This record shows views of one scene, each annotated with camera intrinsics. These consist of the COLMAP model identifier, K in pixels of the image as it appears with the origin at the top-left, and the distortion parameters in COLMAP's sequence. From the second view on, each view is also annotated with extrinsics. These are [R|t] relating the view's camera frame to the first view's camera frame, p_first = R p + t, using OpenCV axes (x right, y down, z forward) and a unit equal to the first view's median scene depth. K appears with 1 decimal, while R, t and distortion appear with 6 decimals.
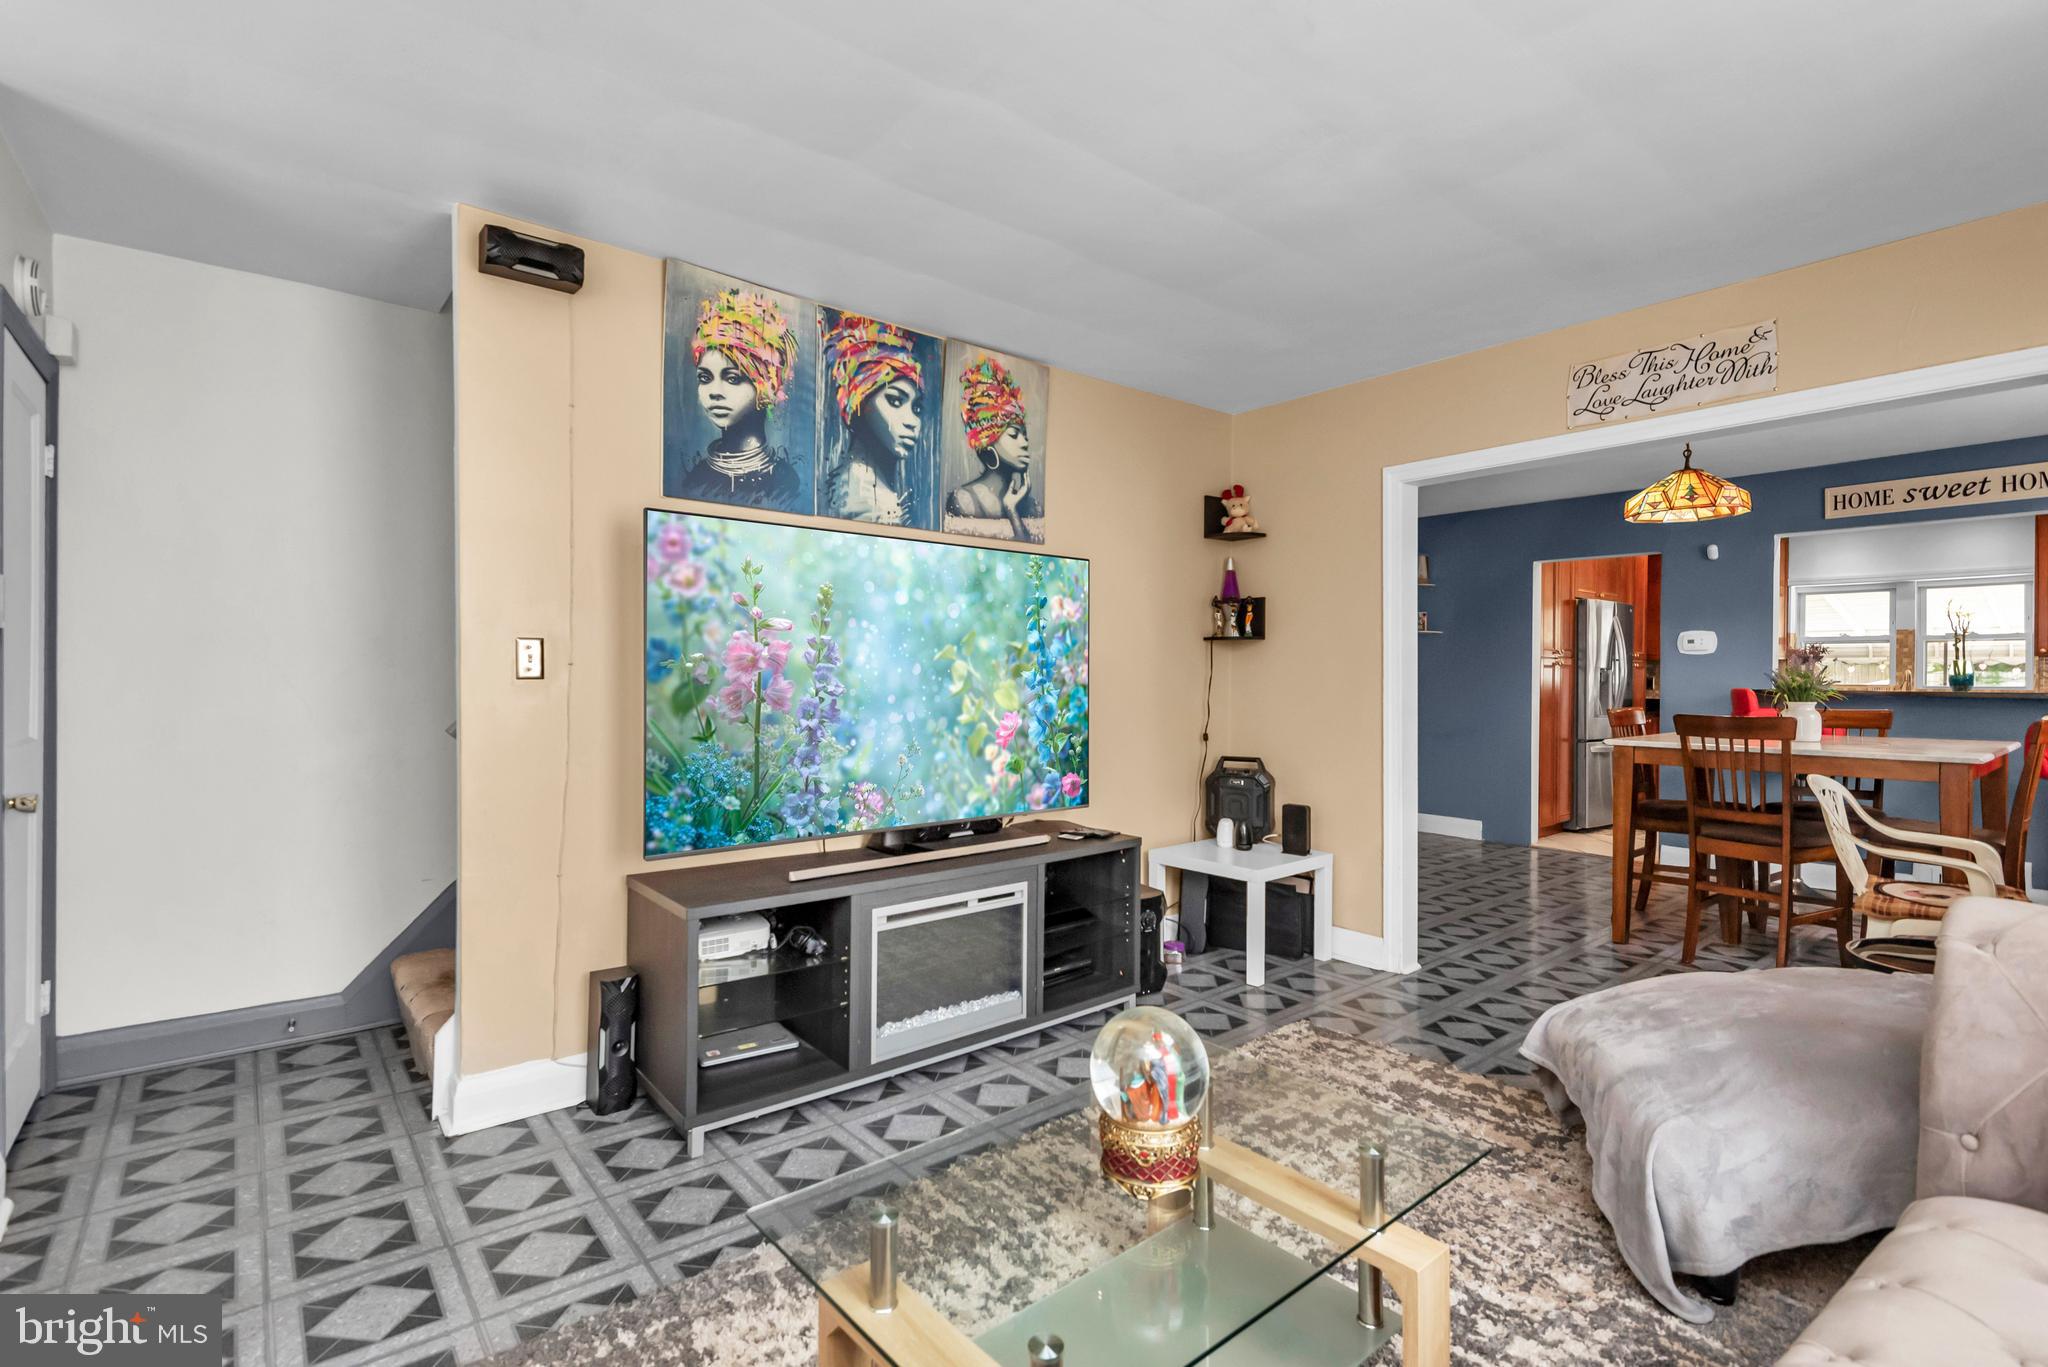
lens RADIAL K [[951.0, 0, 1028.6], [0, 951.0, 668.0], [0, 0, 1]] dist [0.005993, 0.000160]
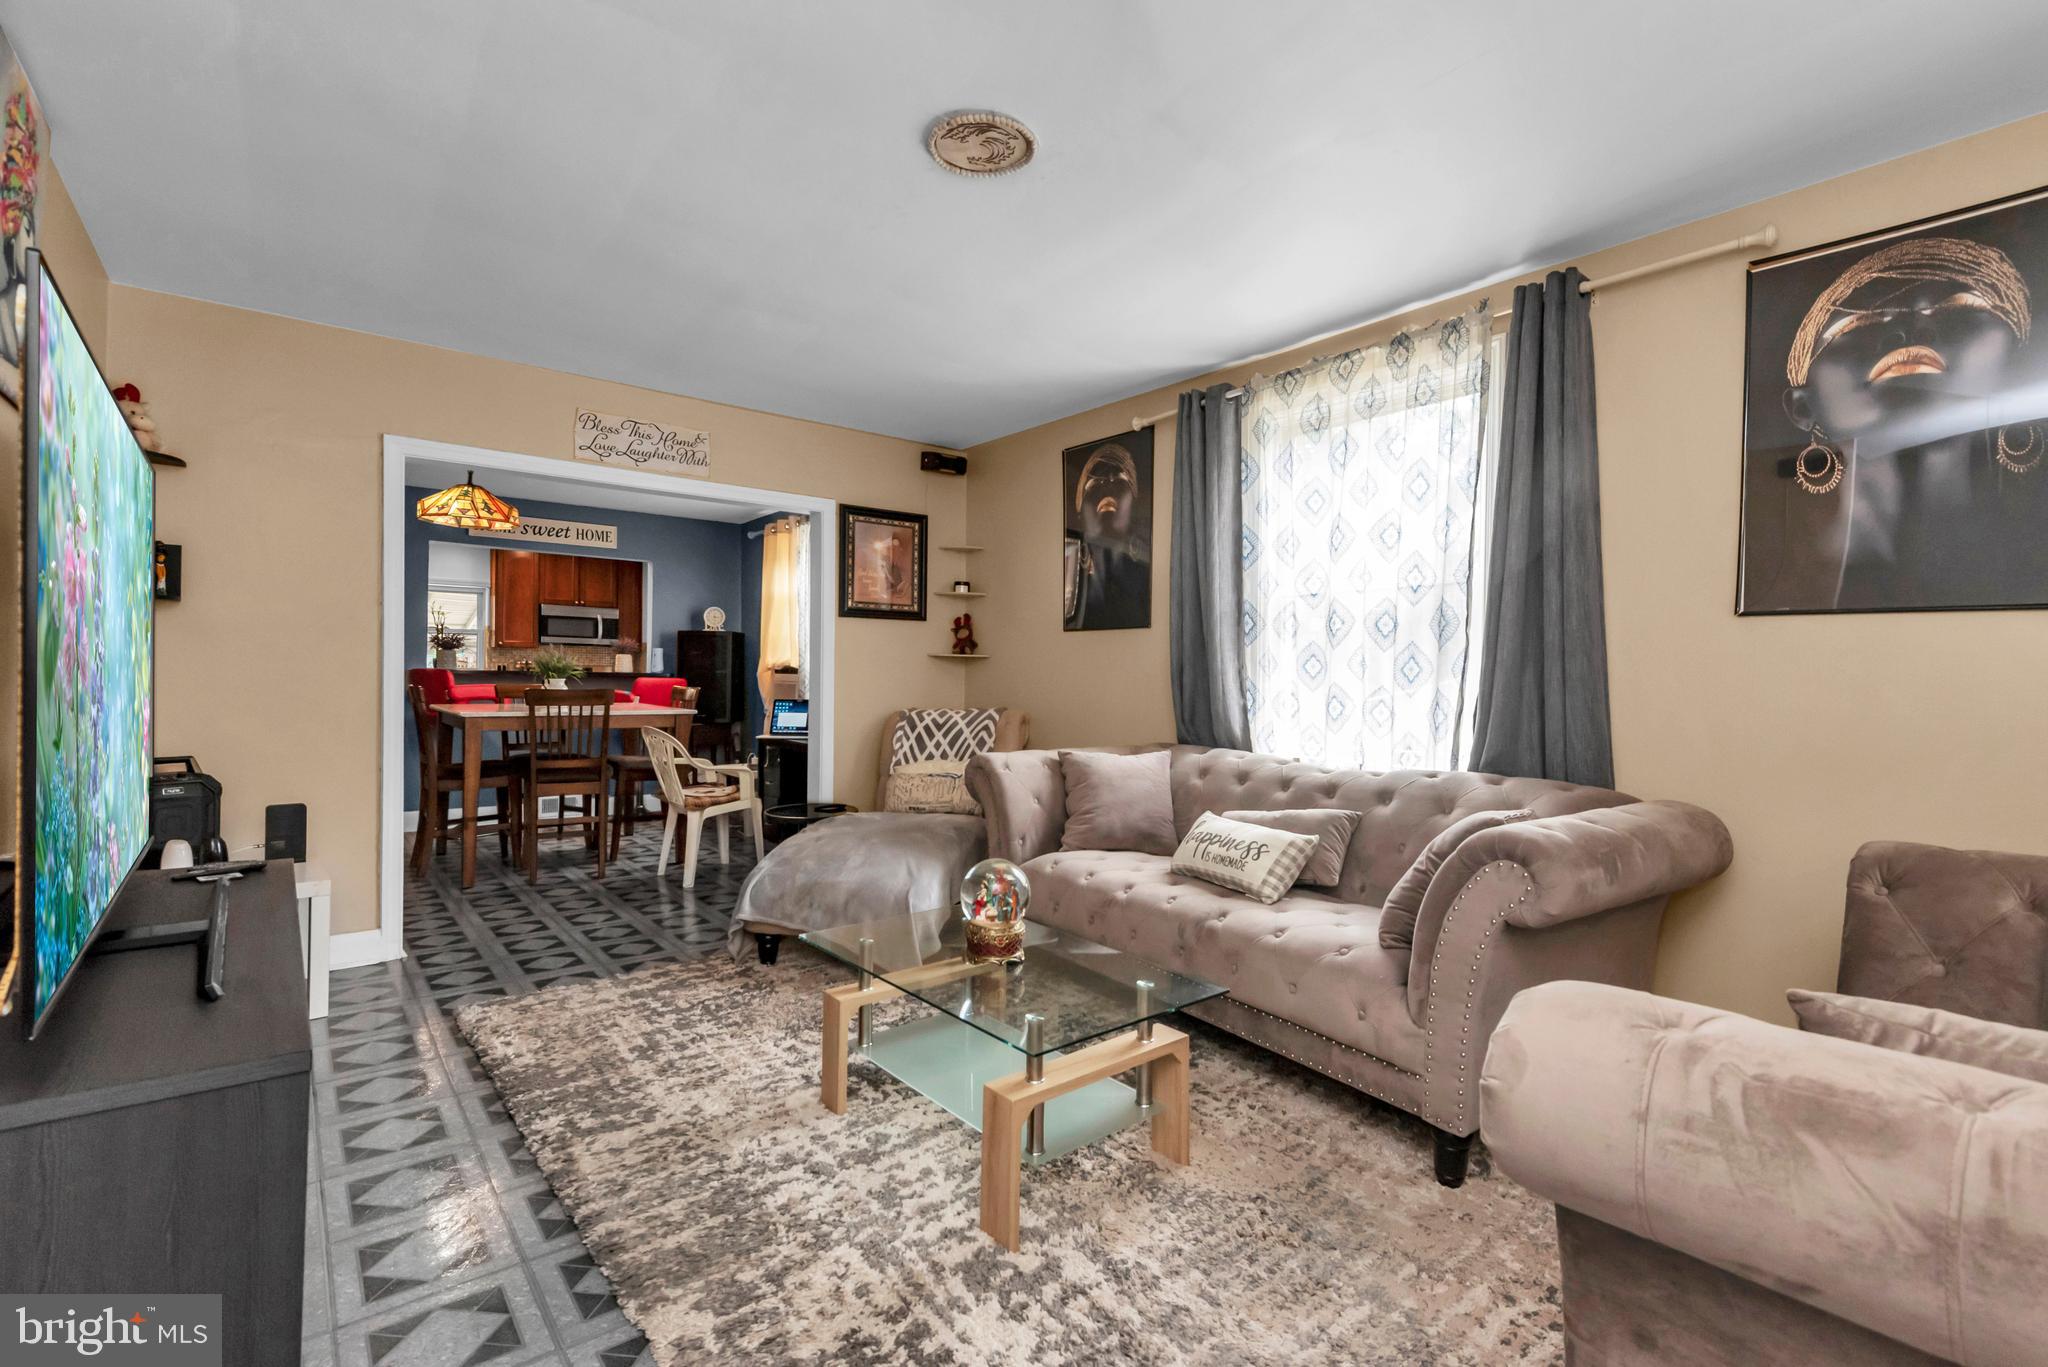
lens RADIAL K [[922.5, 0, 1028.5], [0, 922.5, 689.5], [0, 0, 1]] dist [0.000155, -0.000068]
pose [[-0.010976, -0.018892, 0.999761, -0.717313], [-0.028352, 0.999425, 0.018575, 0.010412], [-0.999538, -0.028141, -0.011505, 0.470376]]
